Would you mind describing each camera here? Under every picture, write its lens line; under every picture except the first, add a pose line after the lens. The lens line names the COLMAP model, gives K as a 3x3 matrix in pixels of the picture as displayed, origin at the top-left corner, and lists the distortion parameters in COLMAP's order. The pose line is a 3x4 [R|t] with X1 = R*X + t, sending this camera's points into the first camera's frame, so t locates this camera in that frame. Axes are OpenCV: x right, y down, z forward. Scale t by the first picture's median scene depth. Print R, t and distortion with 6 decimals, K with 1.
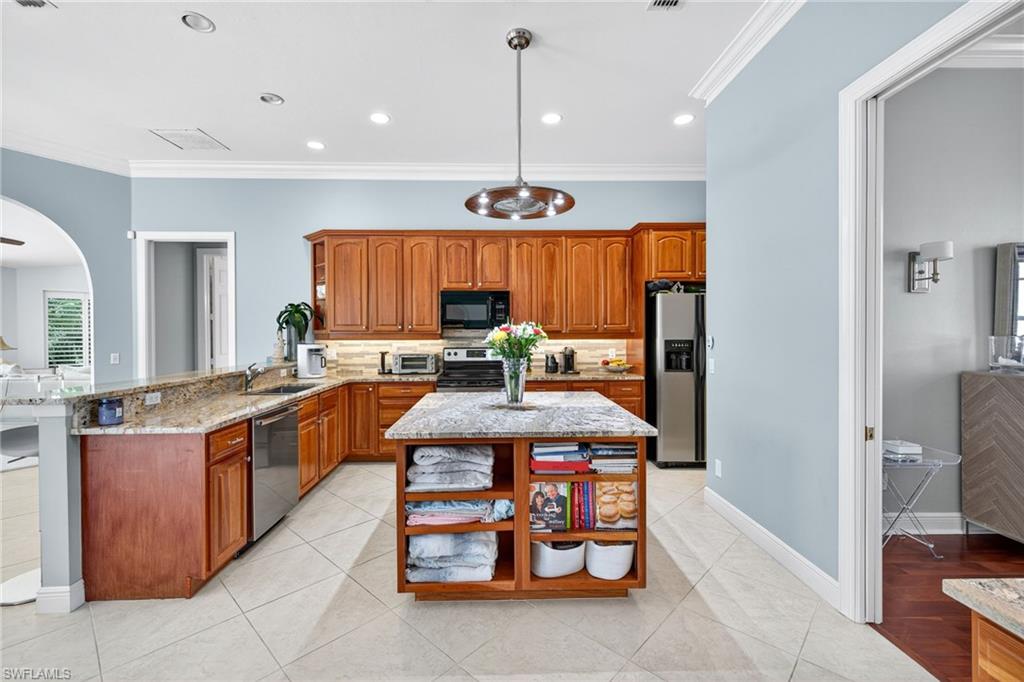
lens RADIAL K [[434.4, 0, 515.0], [0, 434.4, 334.9], [0, 0, 1]] dist [0.010006, -0.000324]
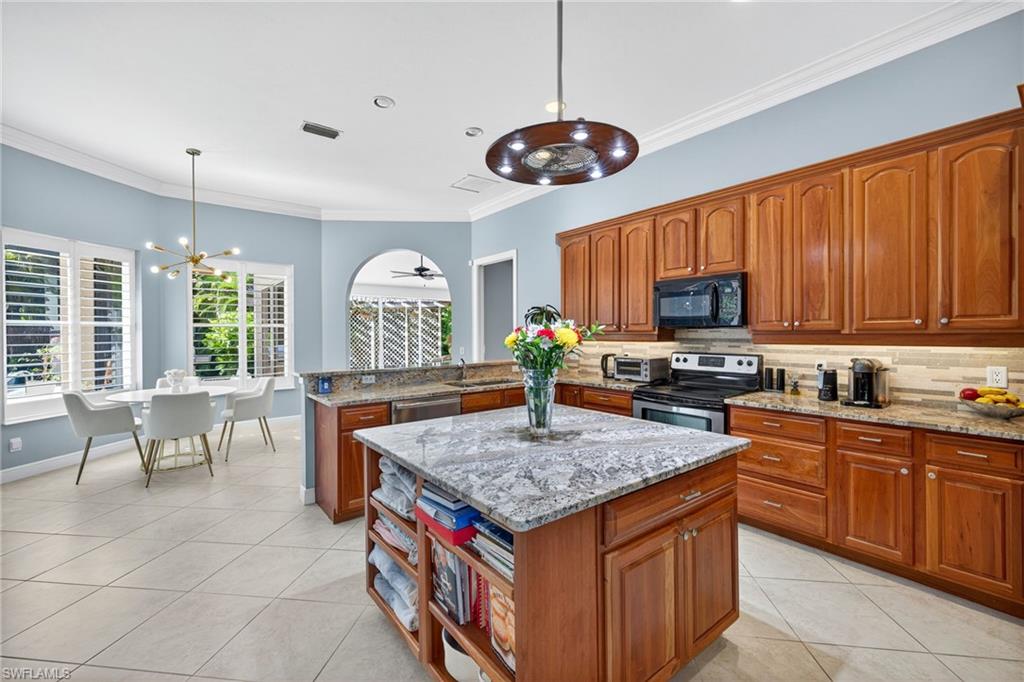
lens RADIAL K [[434.4, 0, 515.2], [0, 434.4, 336.6], [0, 0, 1]] dist [0.010006, -0.000324]
pose [[0.588650, 0.007776, -0.808351, 0.326465], [-0.005265, 0.999969, 0.005785, -0.002001], [0.808371, 0.000850, 0.588673, 0.301636]]
